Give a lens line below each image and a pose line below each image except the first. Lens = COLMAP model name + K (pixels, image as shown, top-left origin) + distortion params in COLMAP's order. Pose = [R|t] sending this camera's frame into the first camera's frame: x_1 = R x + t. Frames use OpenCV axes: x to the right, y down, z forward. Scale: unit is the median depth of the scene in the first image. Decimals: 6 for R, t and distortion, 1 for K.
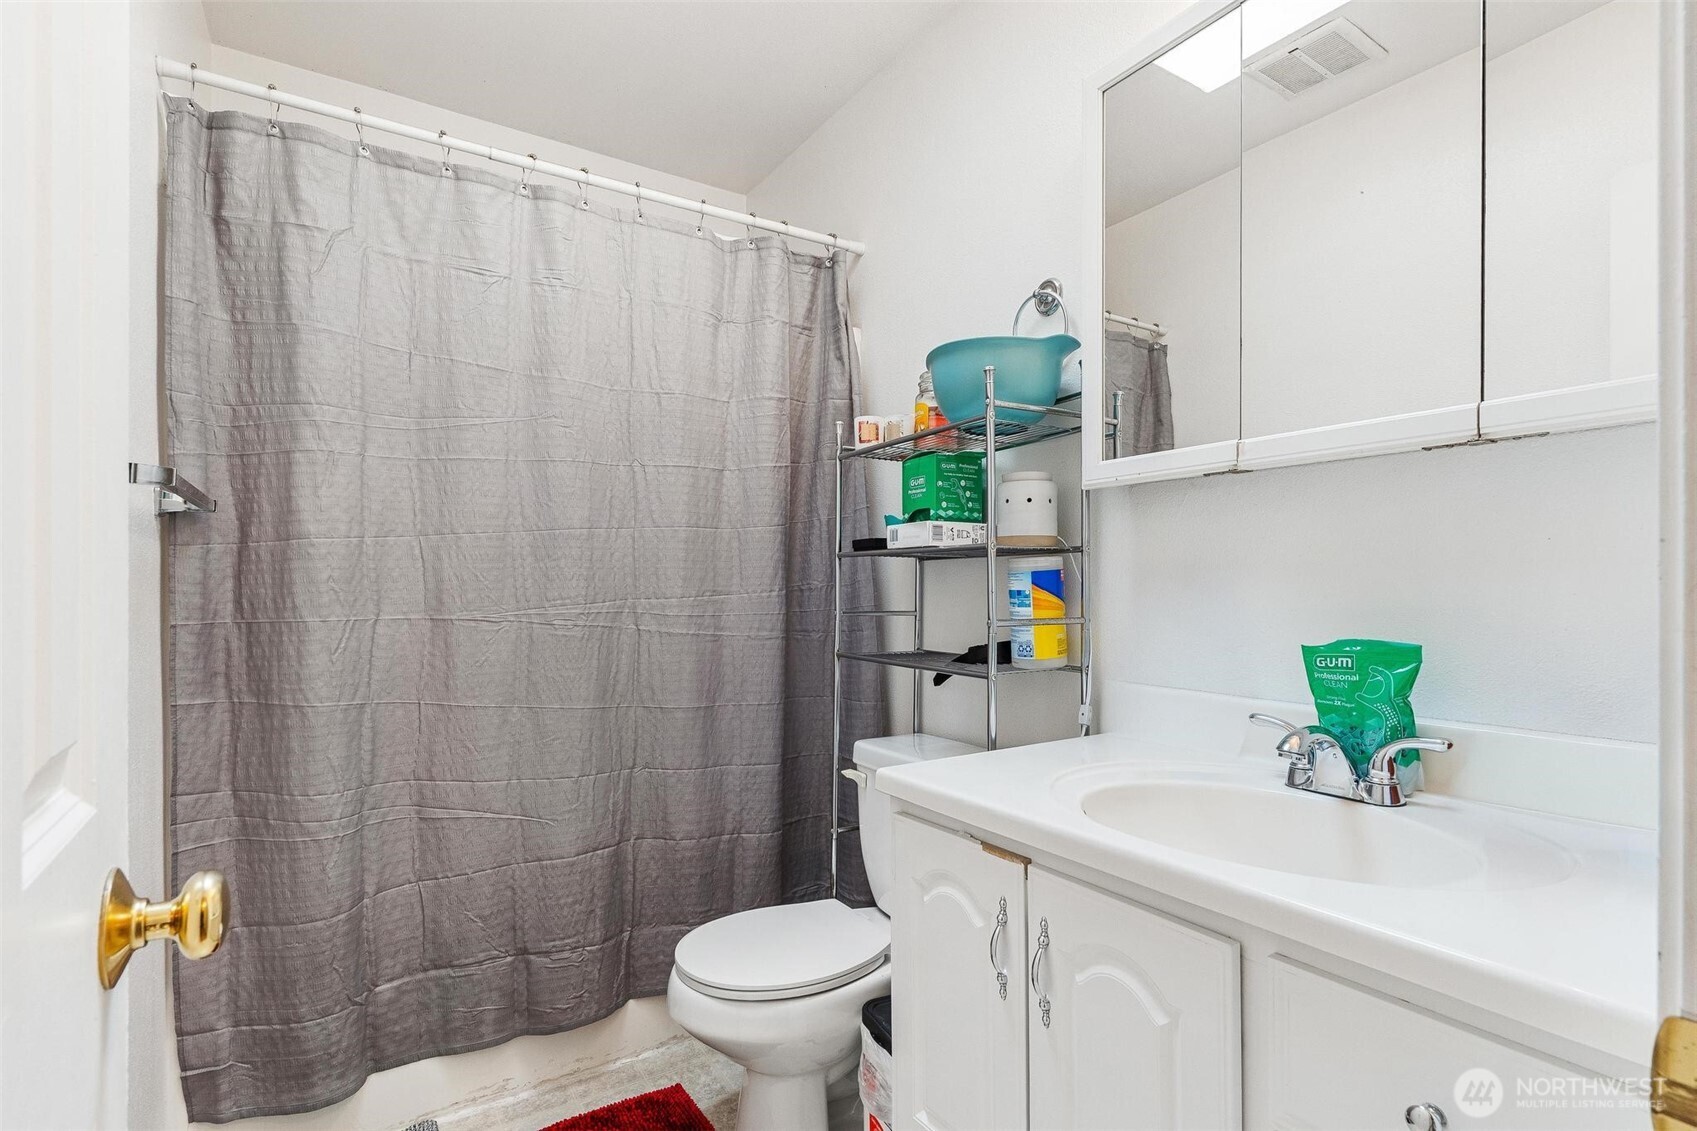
lens RADIAL K [[812.5, 0, 833.6], [0, 812.5, 591.0], [0, 0, 1]] dist [0.002382, 0.000337]
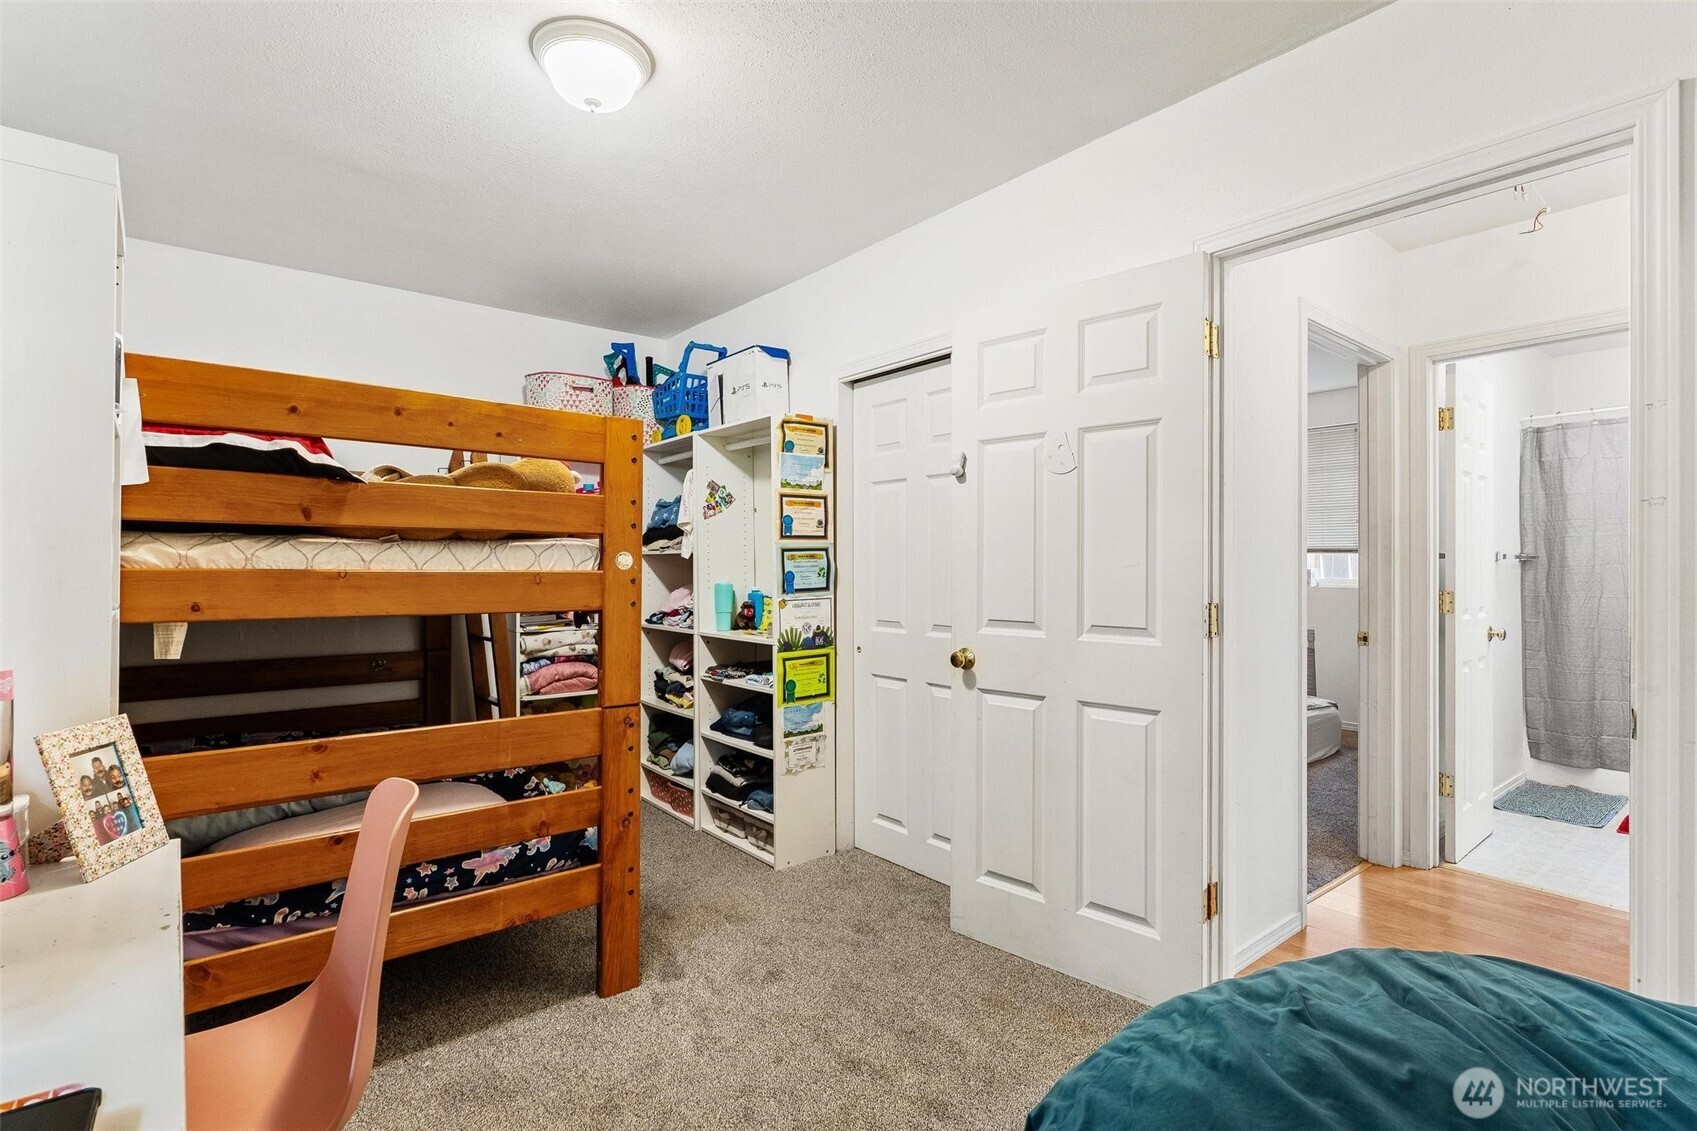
lens RADIAL K [[812.5, 0, 860.6], [0, 812.5, 562.4], [0, 0, 1]] dist [0.002382, 0.000337]
pose [[0.125279, -0.003145, -0.992117, 1.889232], [-0.001791, 0.999993, -0.003396, -0.067081], [0.992120, 0.002203, 0.125273, -1.844438]]
